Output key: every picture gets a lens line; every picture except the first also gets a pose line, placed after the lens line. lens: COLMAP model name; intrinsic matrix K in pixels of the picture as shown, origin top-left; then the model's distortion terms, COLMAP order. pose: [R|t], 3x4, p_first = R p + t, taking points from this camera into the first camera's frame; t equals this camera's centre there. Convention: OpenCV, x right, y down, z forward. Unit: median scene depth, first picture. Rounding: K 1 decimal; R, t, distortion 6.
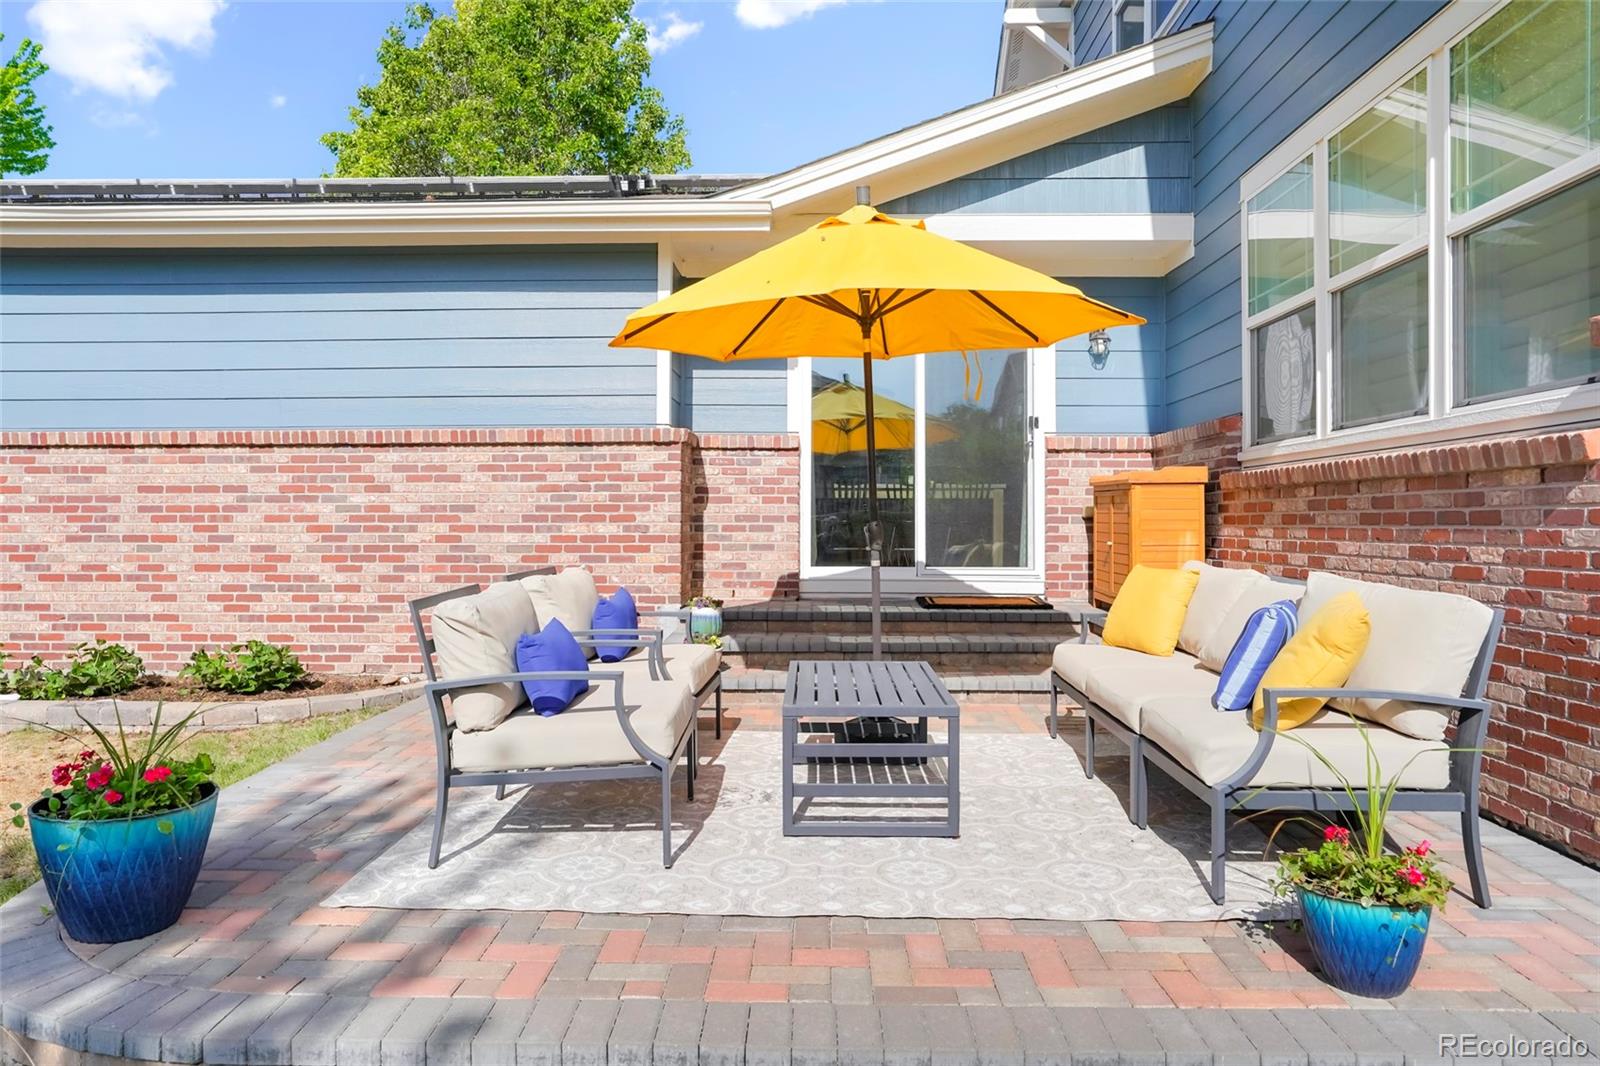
lens RADIAL K [[1034.5, 0, 800.3], [0, 1034.5, 494.3], [0, 0, 1]] dist [-0.017893, 0.002328]
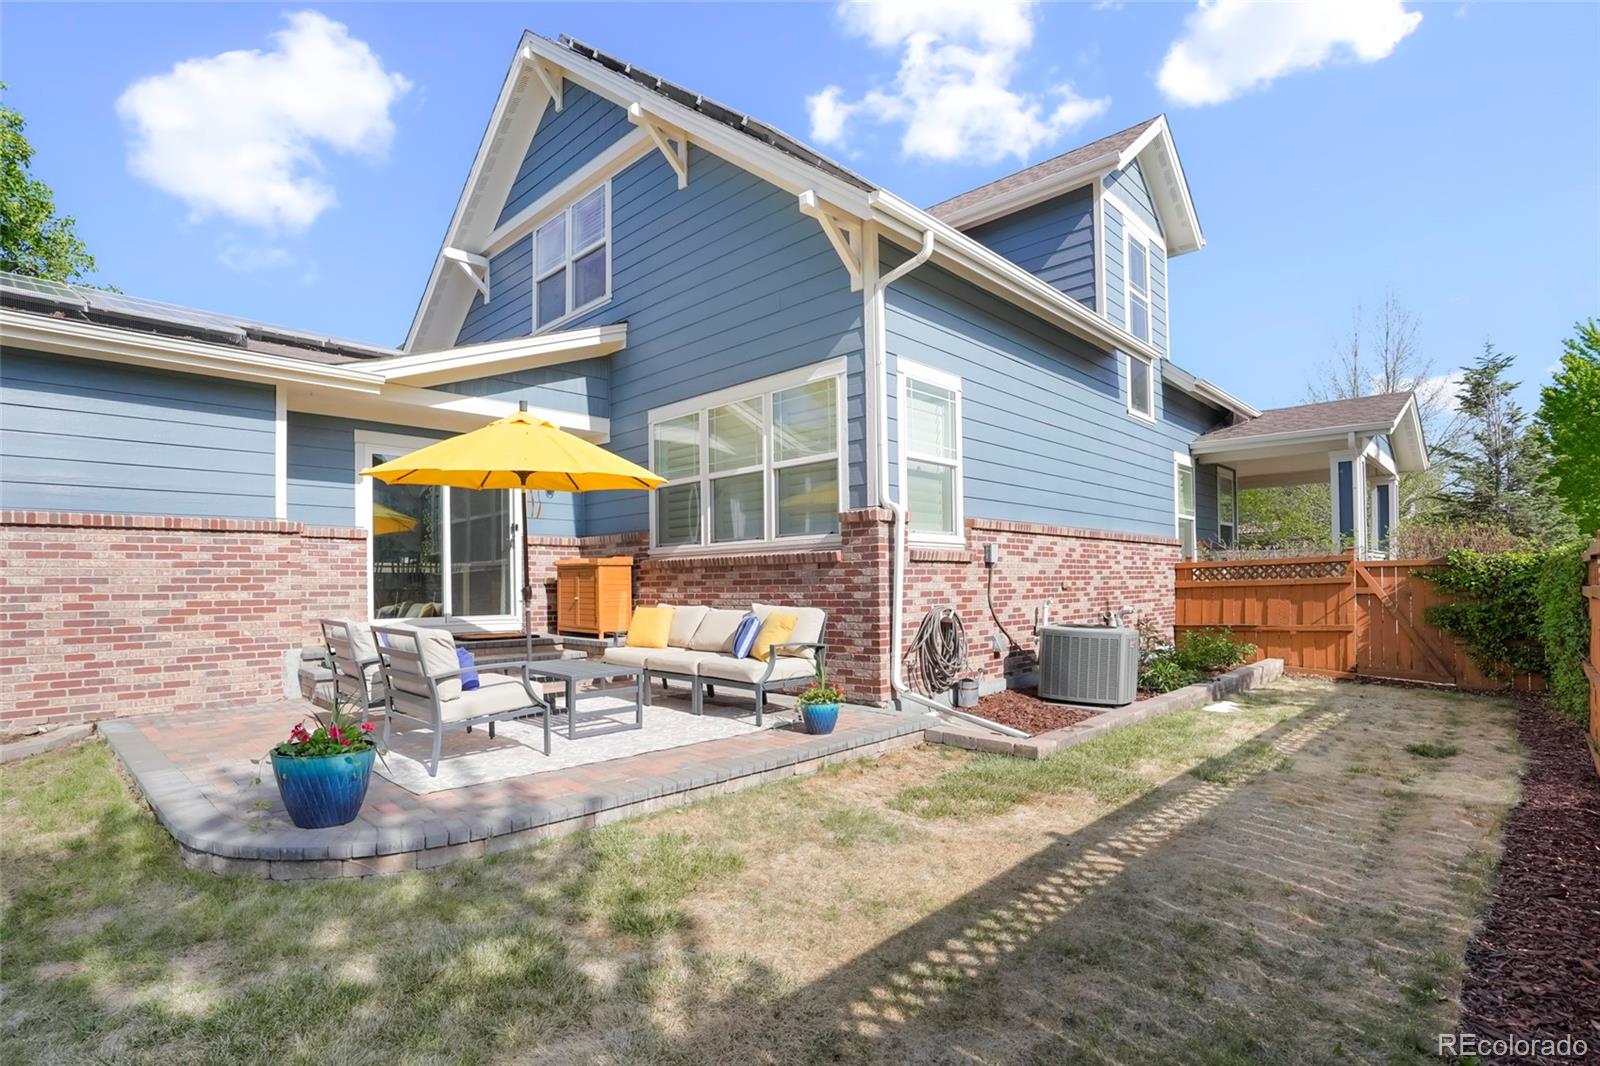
lens RADIAL K [[775.2, 0, 768.4], [0, 775.2, 560.8], [0, 0, 1]] dist [-0.030470, 0.000806]
pose [[0.689783, 0.012391, 0.723910, -0.427175], [-0.005124, 0.999912, -0.012233, -0.002724], [-0.723998, 0.004729, 0.689786, -0.167111]]
